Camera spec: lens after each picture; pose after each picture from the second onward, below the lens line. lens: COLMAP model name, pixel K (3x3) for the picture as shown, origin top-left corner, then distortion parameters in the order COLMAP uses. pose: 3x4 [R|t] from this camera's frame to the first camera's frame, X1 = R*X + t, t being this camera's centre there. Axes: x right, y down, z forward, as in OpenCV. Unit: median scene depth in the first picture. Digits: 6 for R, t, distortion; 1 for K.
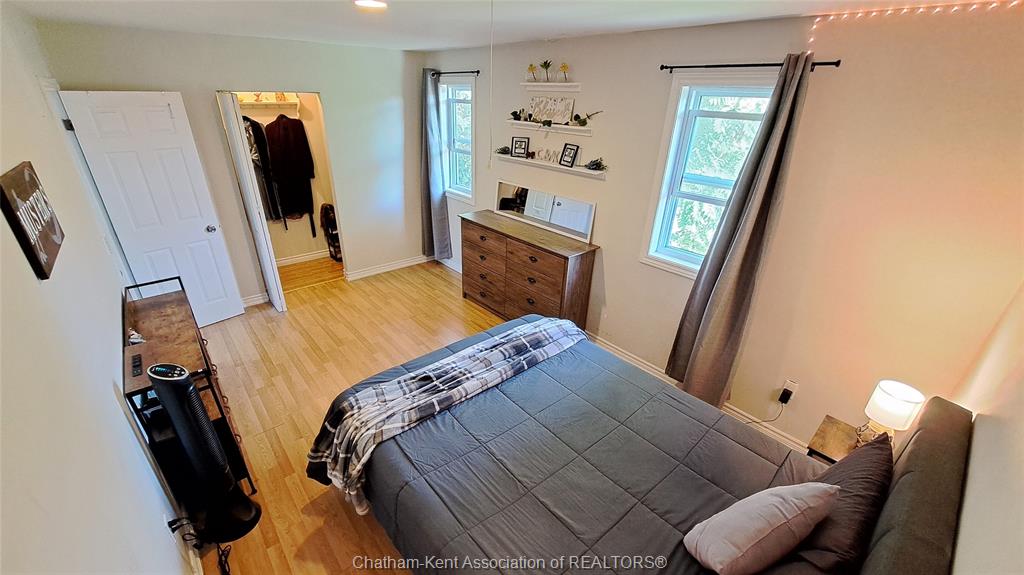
lens RADIAL K [[406.6, 0, 501.1], [0, 406.6, 291.3], [0, 0, 1]] dist [-0.011854, -0.000509]
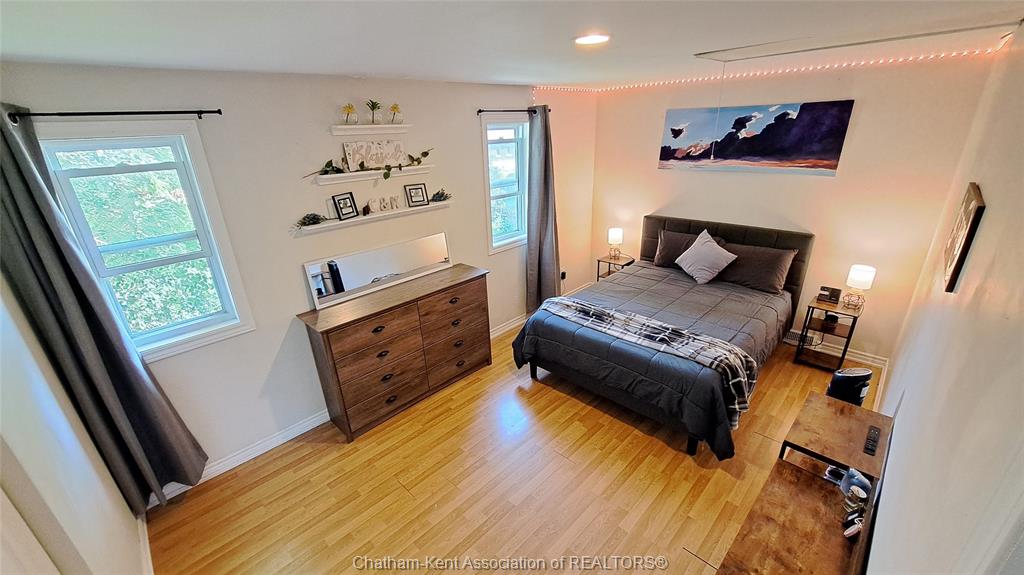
lens RADIAL K [[406.6, 0, 504.2], [0, 406.6, 293.0], [0, 0, 1]] dist [-0.011854, -0.000509]
pose [[-0.076652, -0.385095, 0.919688, -0.800491], [0.476846, 0.795915, 0.373012, -0.391465], [-0.875638, 0.467141, 0.122622, 0.763000]]
